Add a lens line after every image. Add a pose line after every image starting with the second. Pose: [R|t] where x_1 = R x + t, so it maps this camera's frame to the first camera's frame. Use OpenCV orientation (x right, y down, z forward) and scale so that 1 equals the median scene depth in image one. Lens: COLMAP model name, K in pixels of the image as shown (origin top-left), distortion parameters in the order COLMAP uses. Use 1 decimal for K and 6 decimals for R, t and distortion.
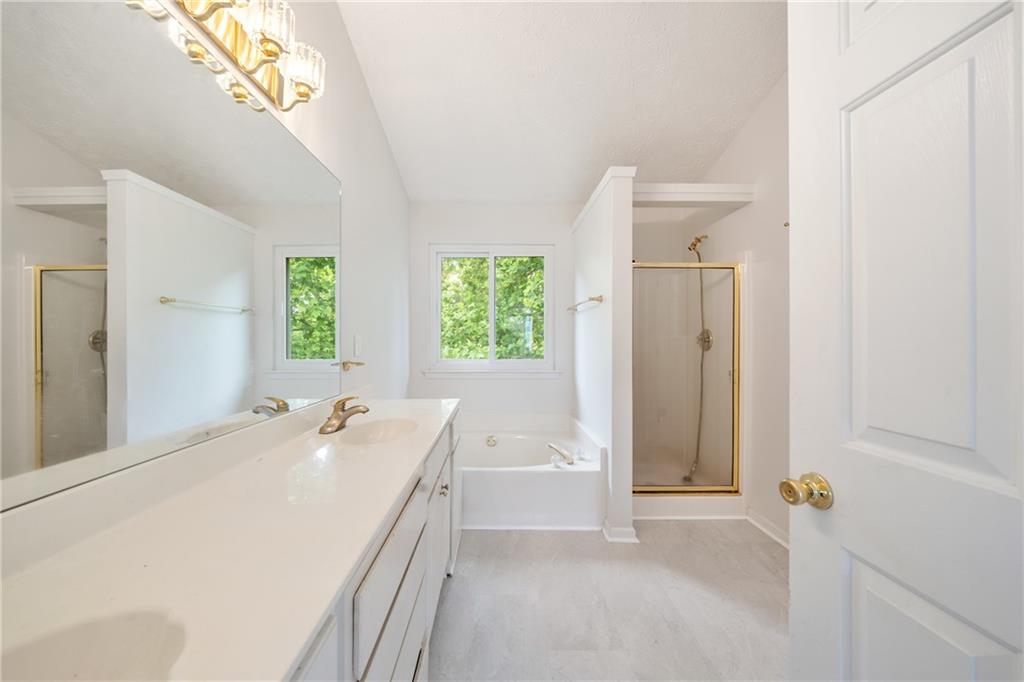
lens RADIAL K [[352.4, 0, 498.8], [0, 352.4, 336.8], [0, 0, 1]] dist [-0.003686, 0.000018]
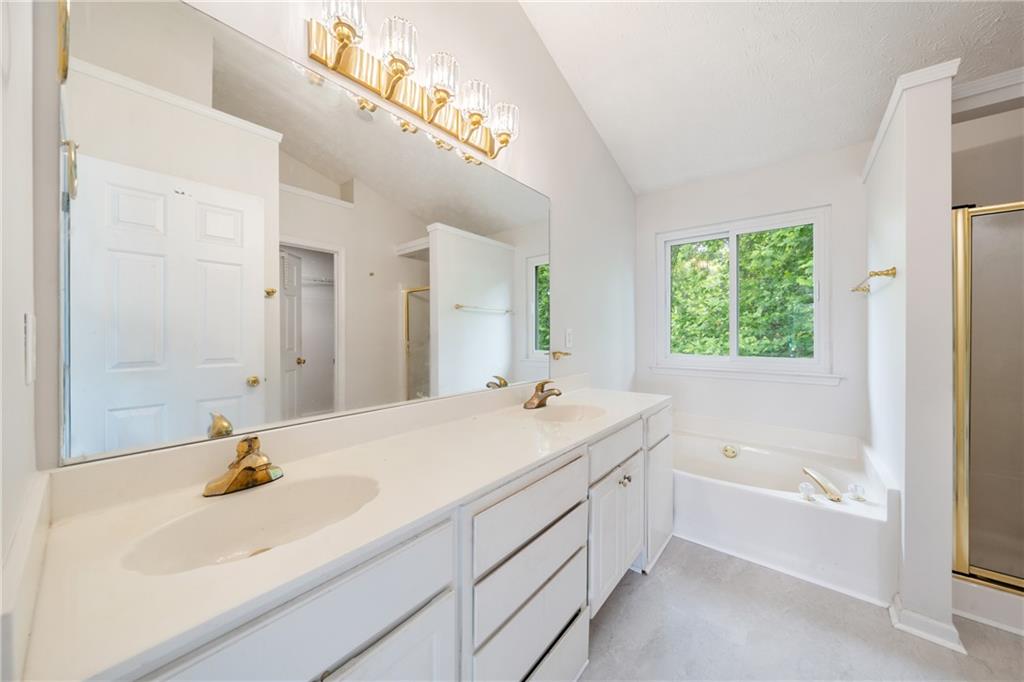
lens RADIAL K [[352.4, 0, 514.1], [0, 352.4, 333.4], [0, 0, 1]] dist [-0.003686, 0.000018]
pose [[0.779232, -0.002814, -0.626729, 0.142326], [0.004765, 0.999988, 0.001435, 0.006178], [0.626717, -0.004105, 0.779236, 0.008183]]
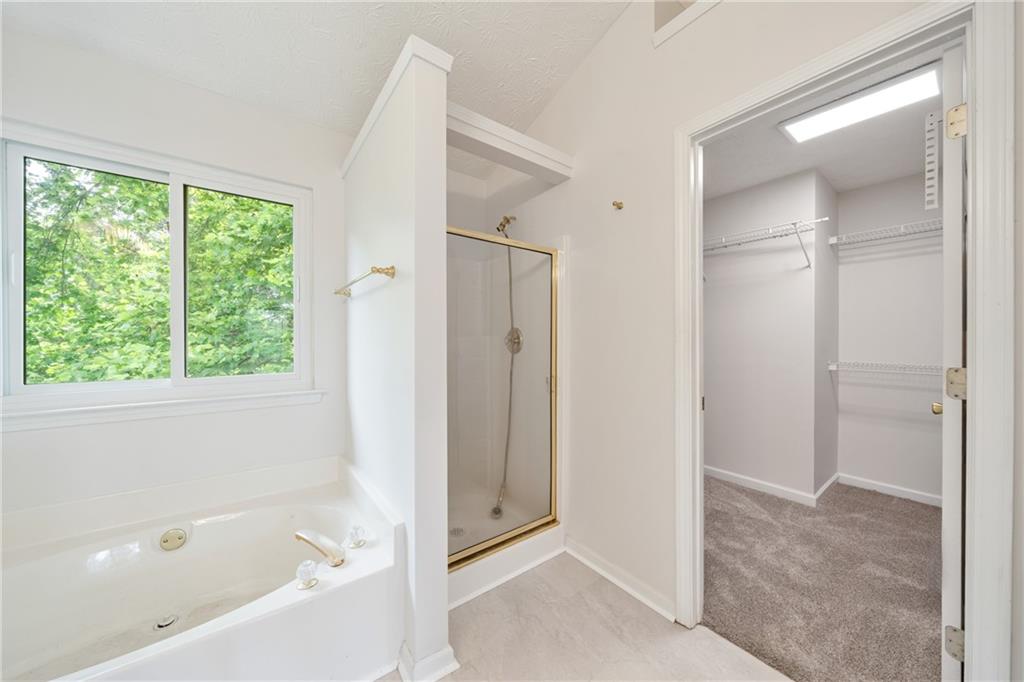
lens RADIAL K [[352.4, 0, 511.0], [0, 352.4, 343.5], [0, 0, 1]] dist [-0.003686, 0.000018]
pose [[0.801679, -0.006728, 0.597717, 0.093169], [-0.001302, 0.999915, 0.013002, 0.005320], [-0.597754, -0.011202, 0.801601, 0.401355]]
